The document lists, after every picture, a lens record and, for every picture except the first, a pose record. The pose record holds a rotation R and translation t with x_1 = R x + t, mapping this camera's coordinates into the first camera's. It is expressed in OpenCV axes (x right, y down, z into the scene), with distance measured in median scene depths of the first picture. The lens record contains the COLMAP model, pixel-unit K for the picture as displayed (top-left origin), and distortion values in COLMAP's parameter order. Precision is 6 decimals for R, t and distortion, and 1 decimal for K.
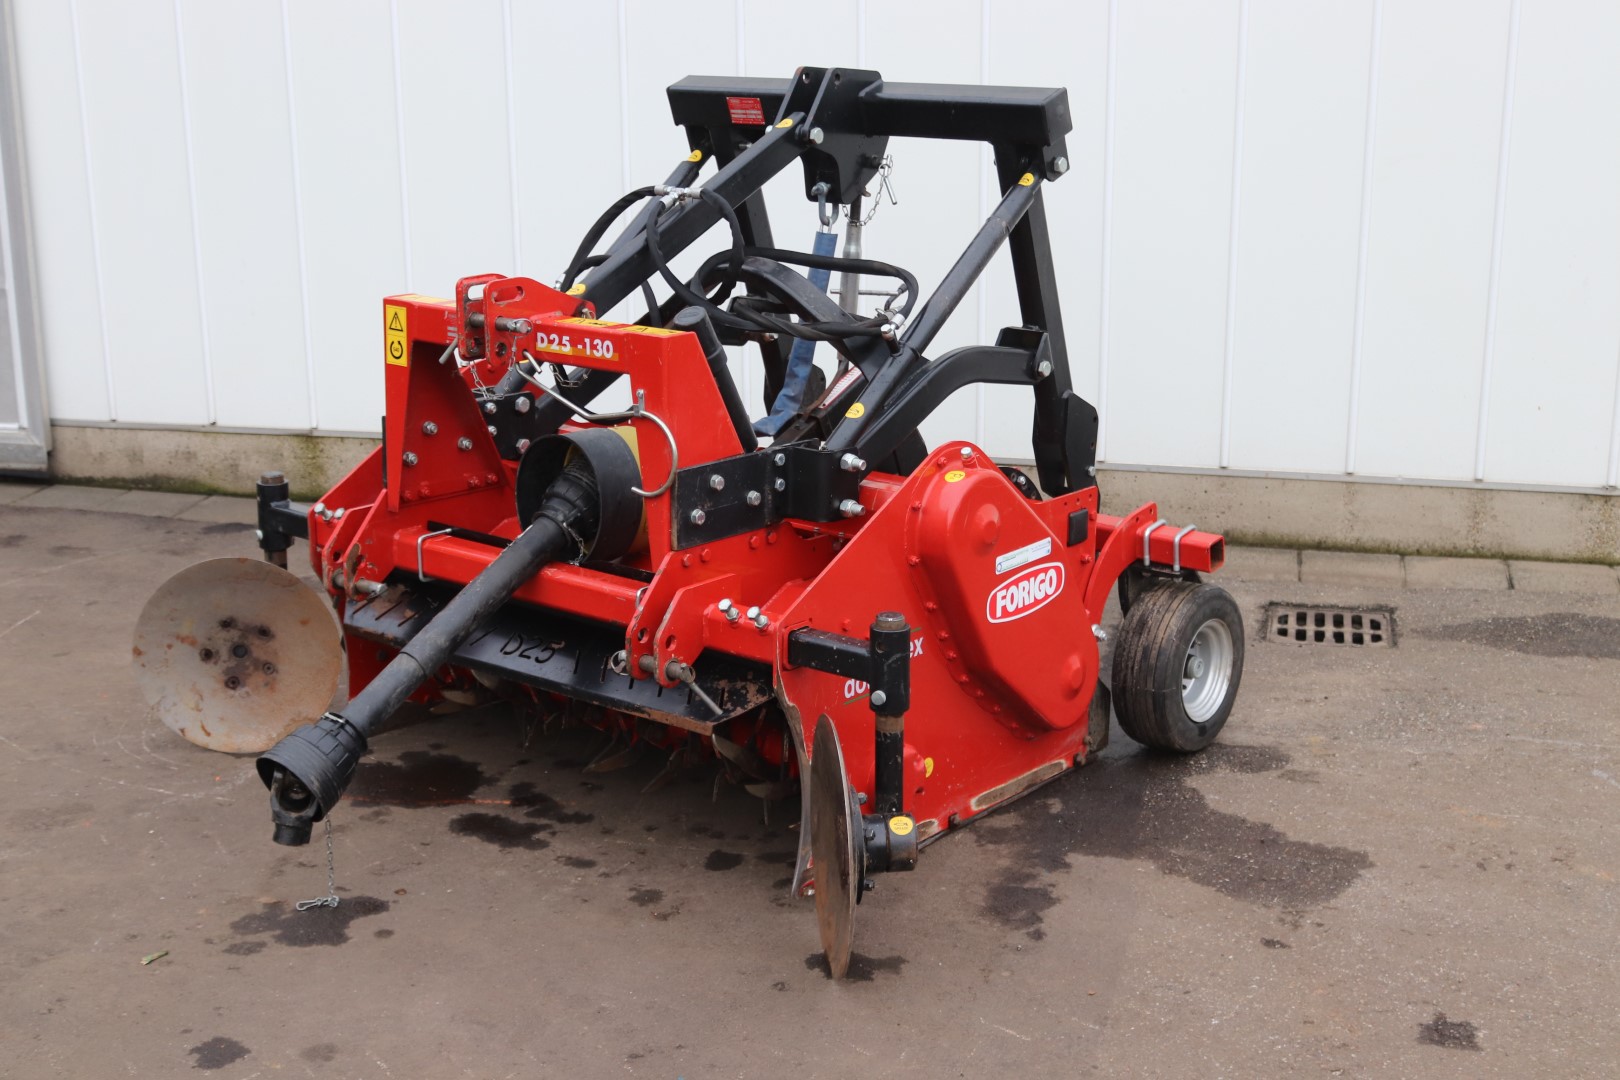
lens RADIAL K [[2096.1, 0, 810.0], [0, 2096.1, 540.0], [0, 0, 1]] dist [-0.081320, -0.001290]
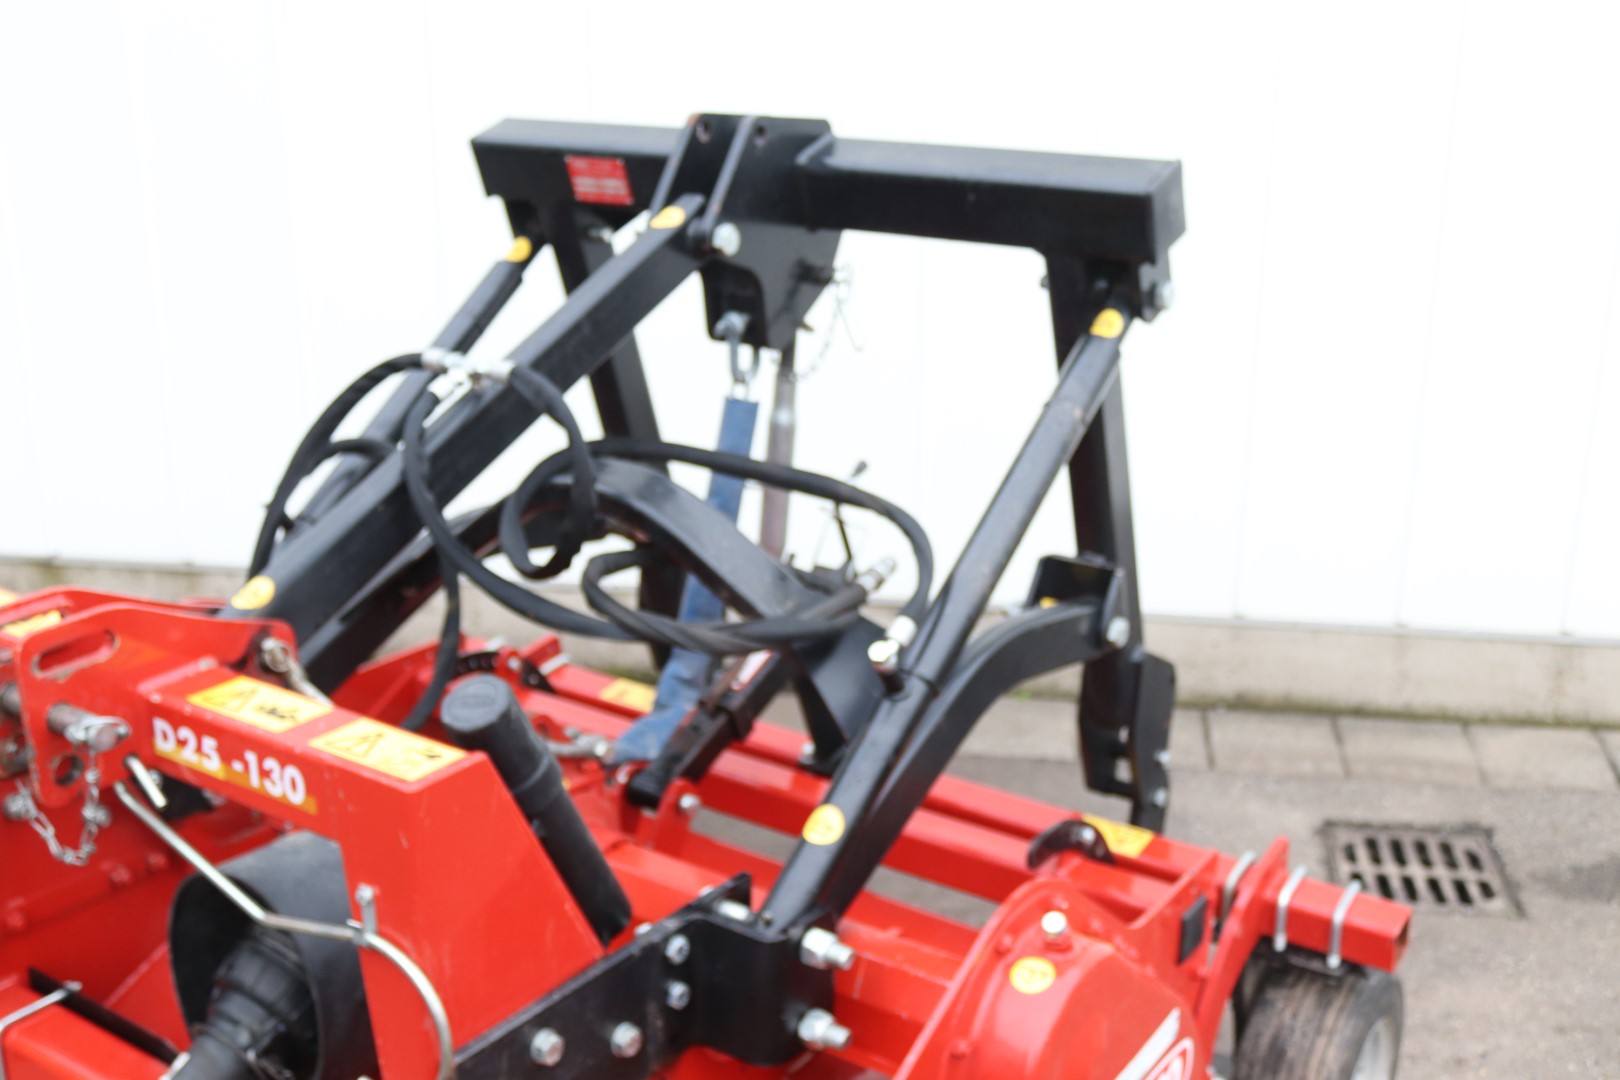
lens RADIAL K [[1755.8, 0, 810.0], [0, 1755.8, 540.0], [0, 0, 1]] dist [-0.106210, 0.002510]
pose [[0.996851, -0.016028, 0.077657, -0.011726], [0.011964, 0.998548, 0.052519, -0.134109], [-0.078386, -0.051424, 0.995596, 0.516293]]
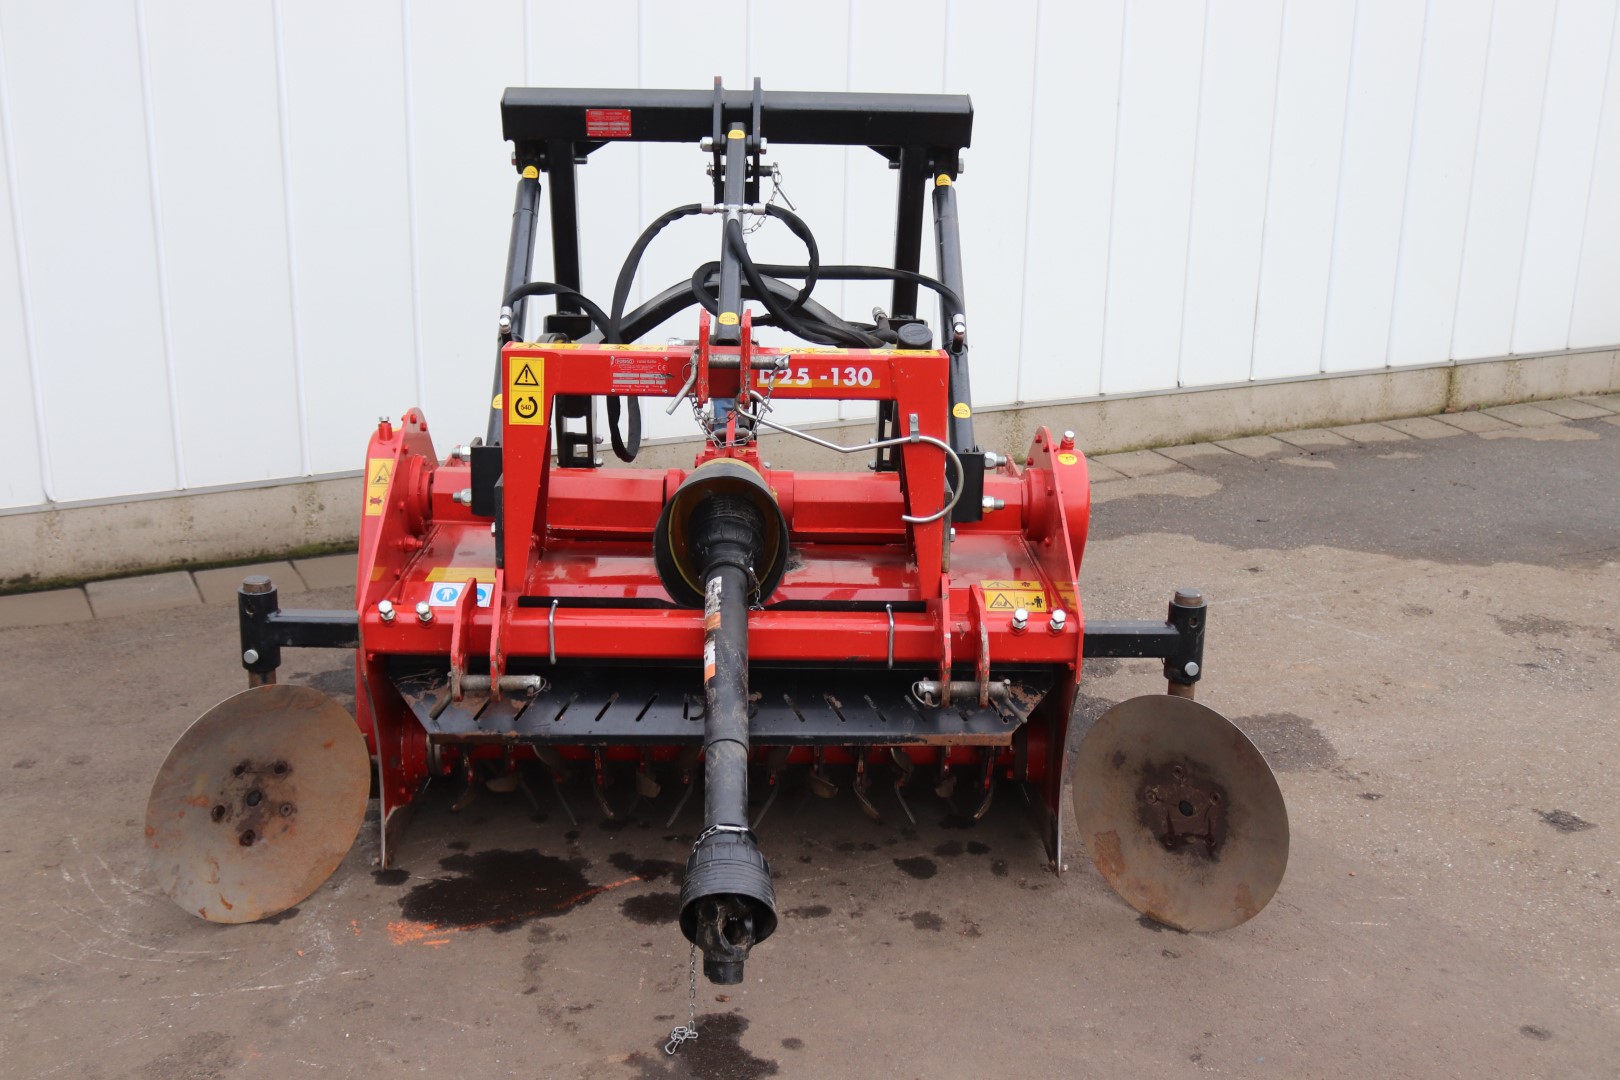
lens RADIAL K [[1755.8, 0, 810.0], [0, 1755.8, 540.0], [0, 0, 1]] dist [-0.106210, 0.002510]
pose [[0.764794, -0.170764, 0.621233, -0.516863], [0.145838, 0.985092, 0.091242, -0.078192], [-0.627553, 0.020818, 0.778296, 0.328425]]
